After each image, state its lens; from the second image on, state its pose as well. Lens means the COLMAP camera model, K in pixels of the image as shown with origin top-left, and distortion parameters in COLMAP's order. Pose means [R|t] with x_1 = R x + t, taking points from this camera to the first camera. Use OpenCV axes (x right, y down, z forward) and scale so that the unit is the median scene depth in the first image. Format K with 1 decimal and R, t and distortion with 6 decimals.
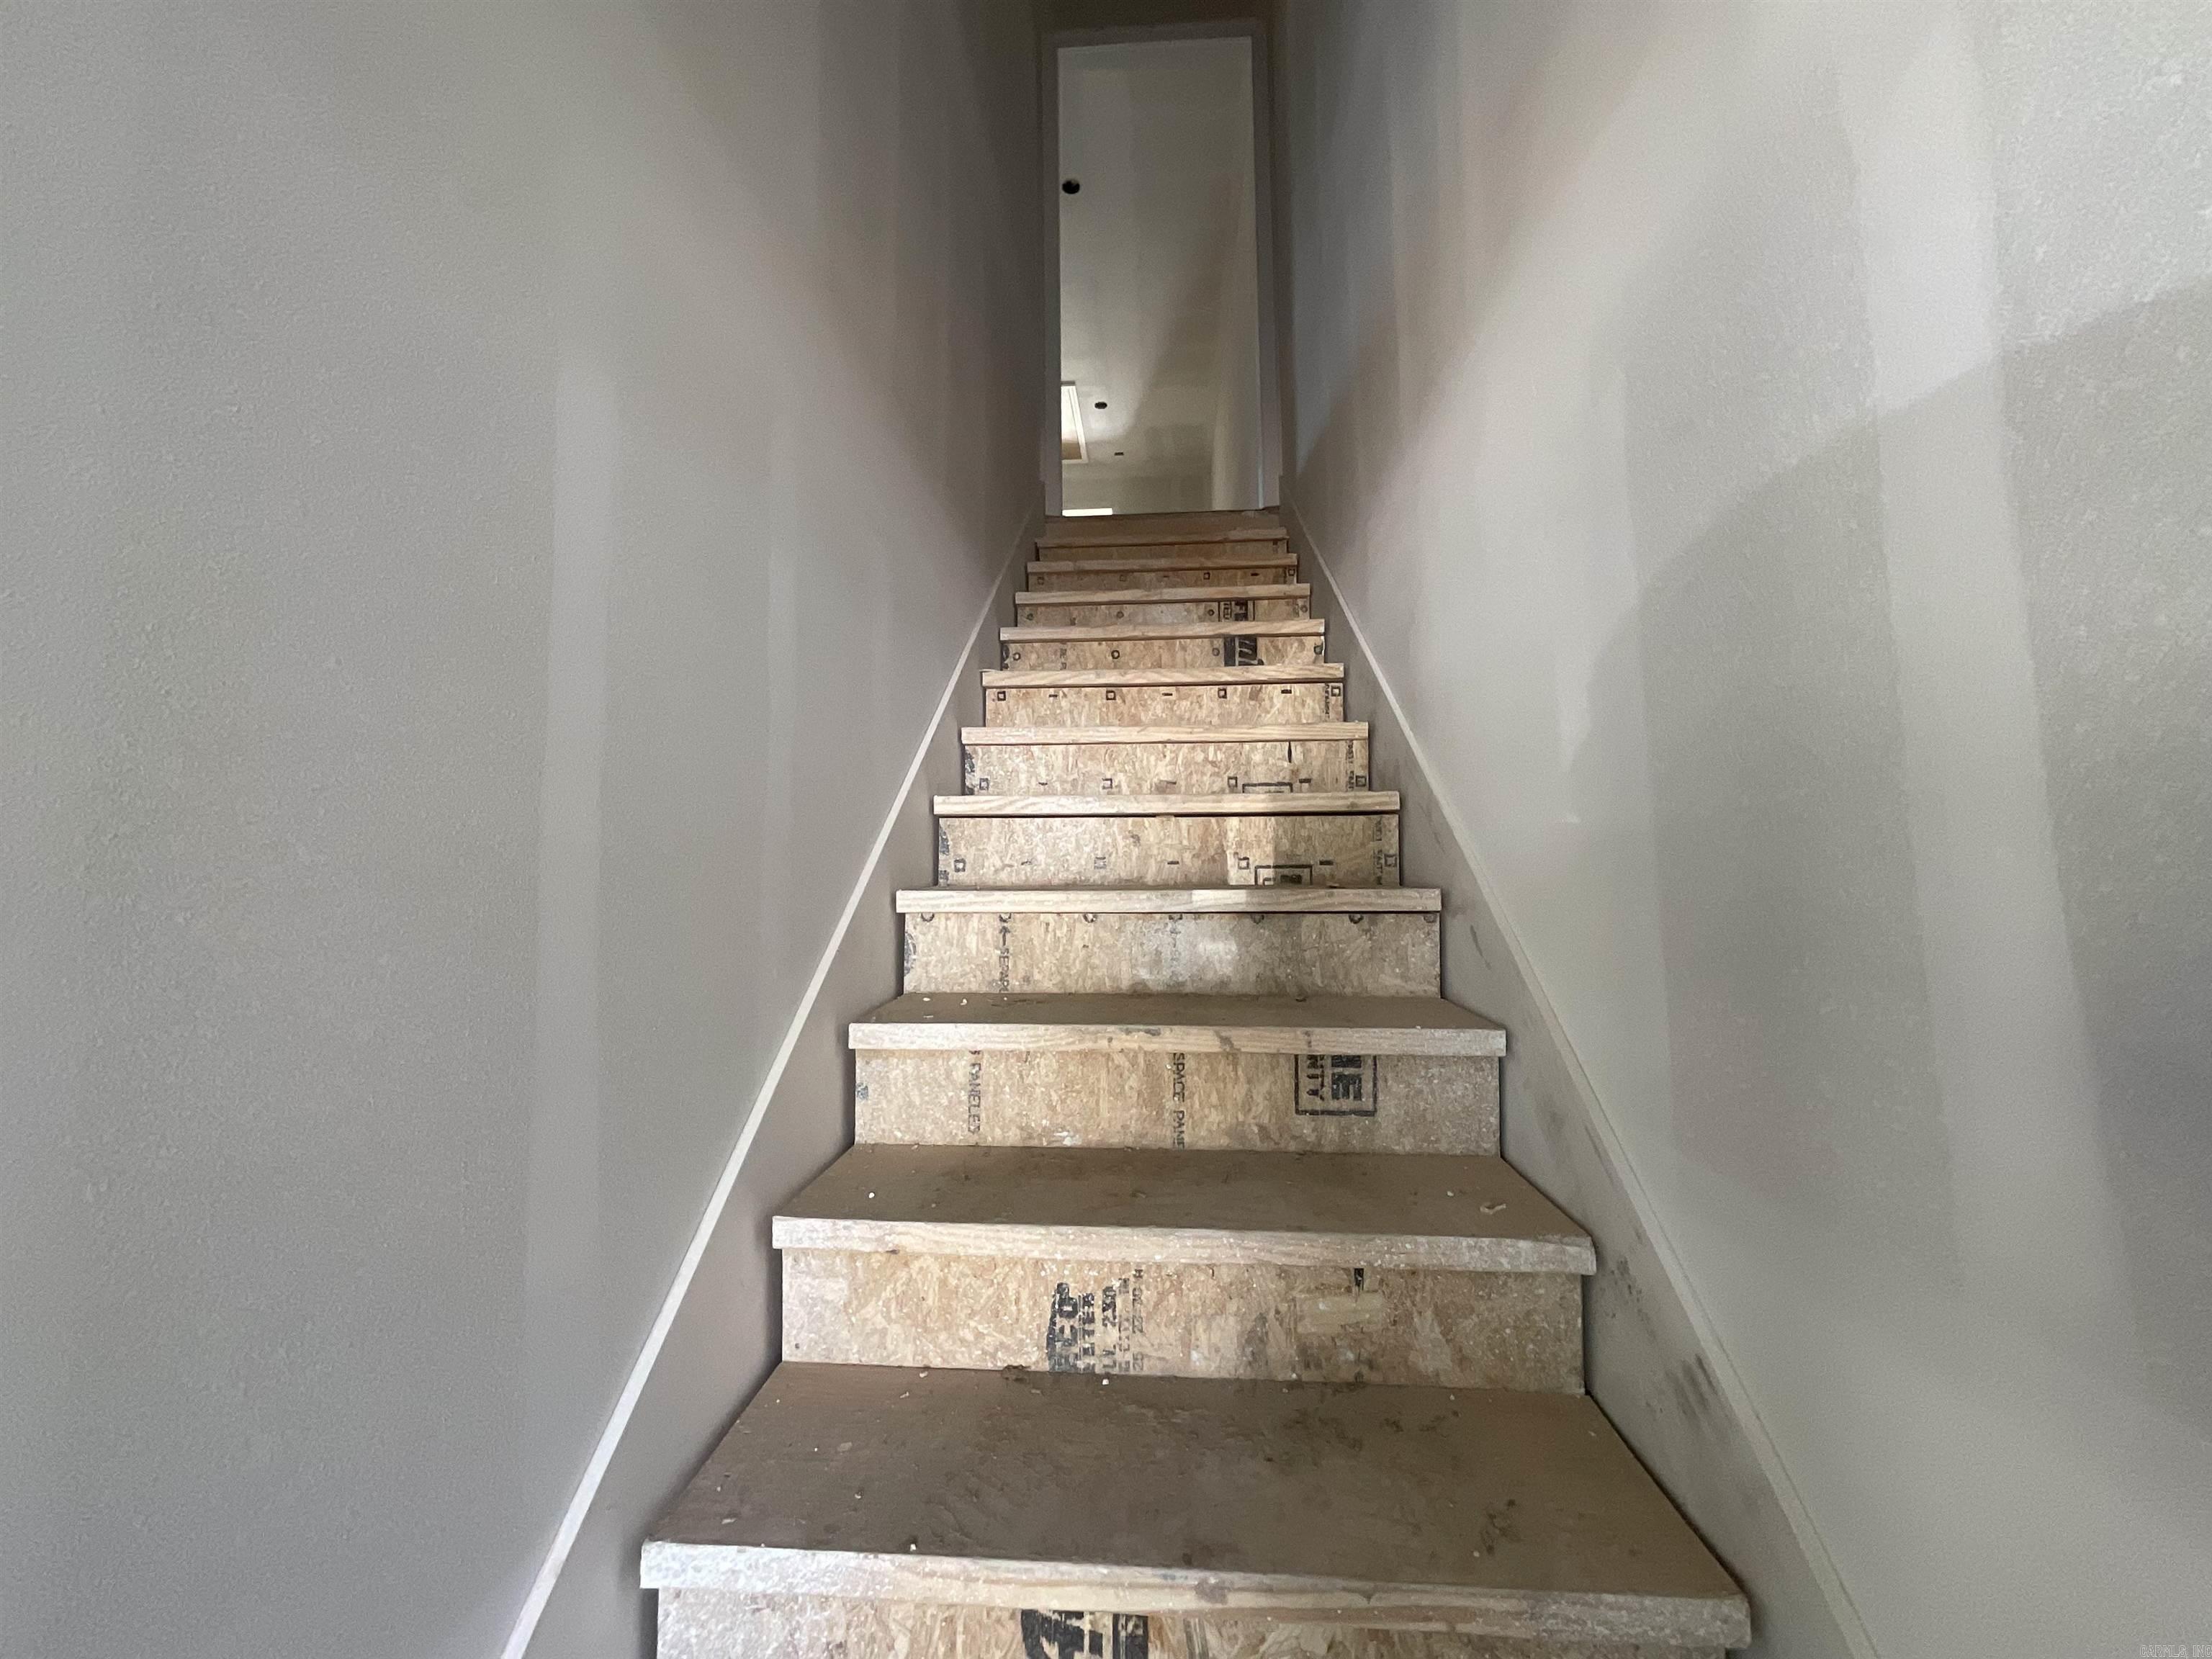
lens RADIAL K [[898.7, 0, 1111.6], [0, 898.7, 843.8], [0, 0, 1]] dist [-0.007954, 0.004865]
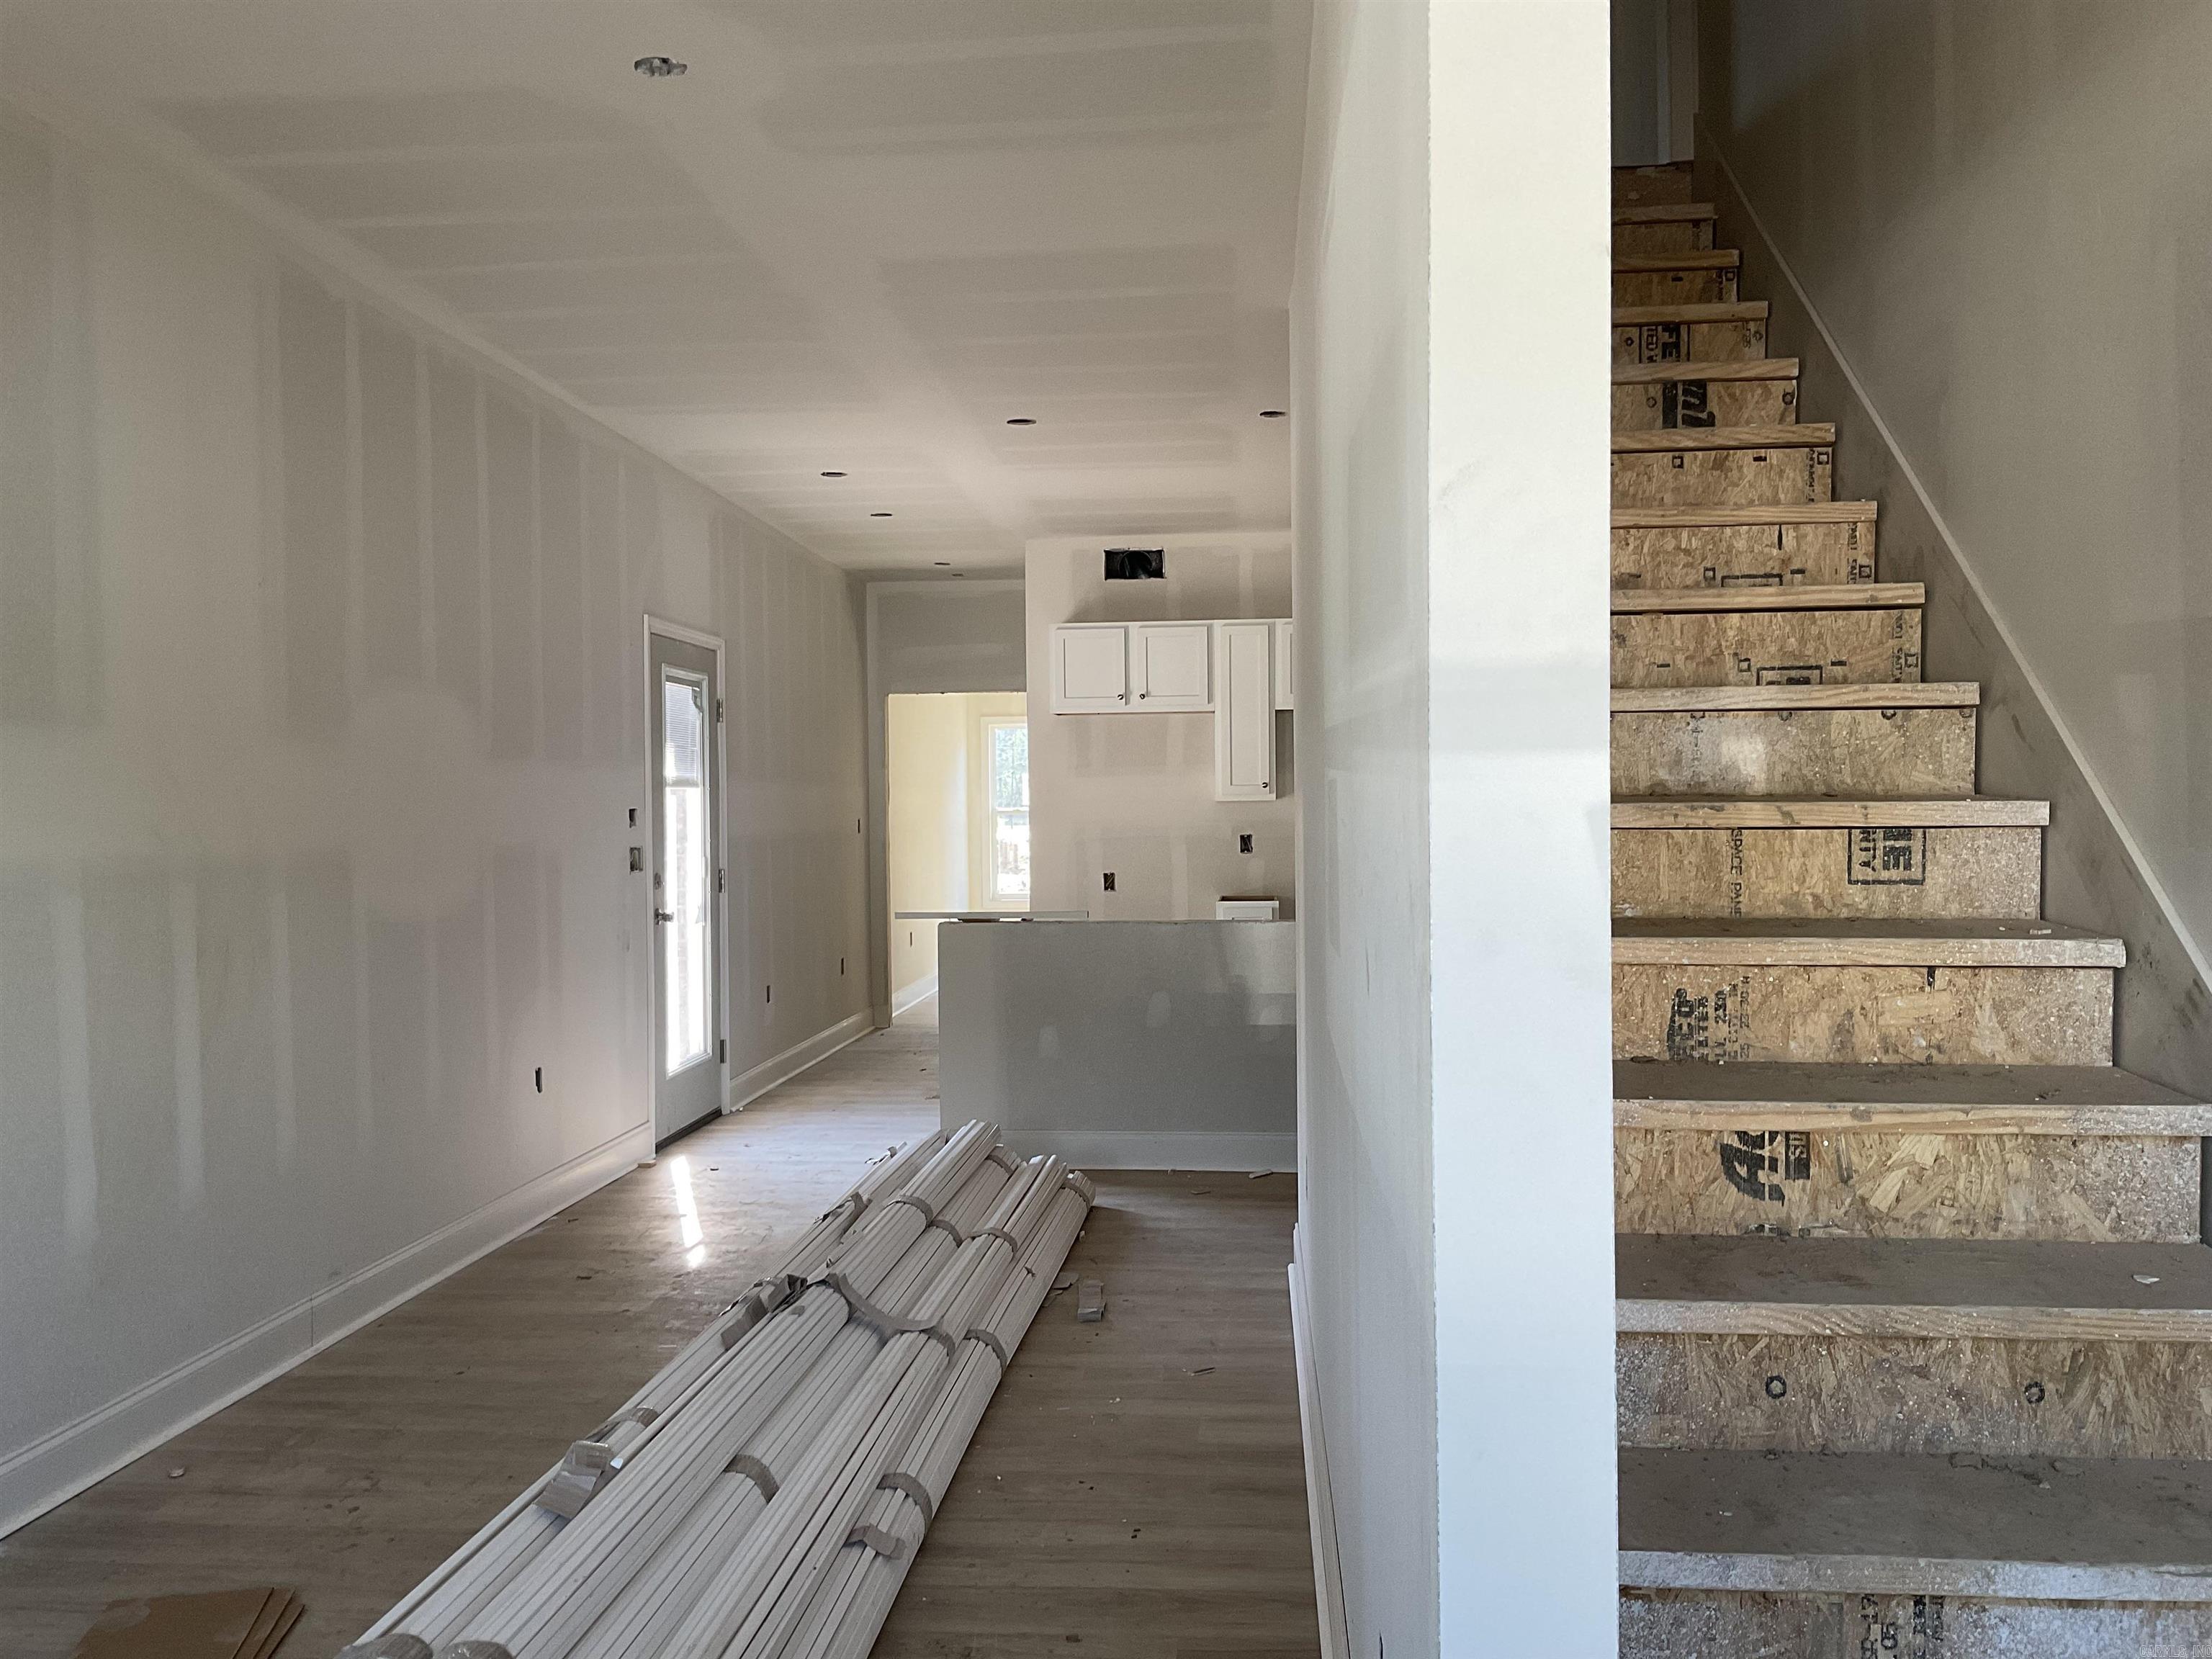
lens RADIAL K [[1851.3, 0, 1094.5], [0, 1851.3, 836.8], [0, 0, 1]] dist [0.061422, -0.126859]
pose [[0.999740, -0.003100, -0.022588, -0.654009], [0.004747, 0.997305, 0.073219, 0.076106], [0.022300, -0.073307, 0.997060, -1.258010]]
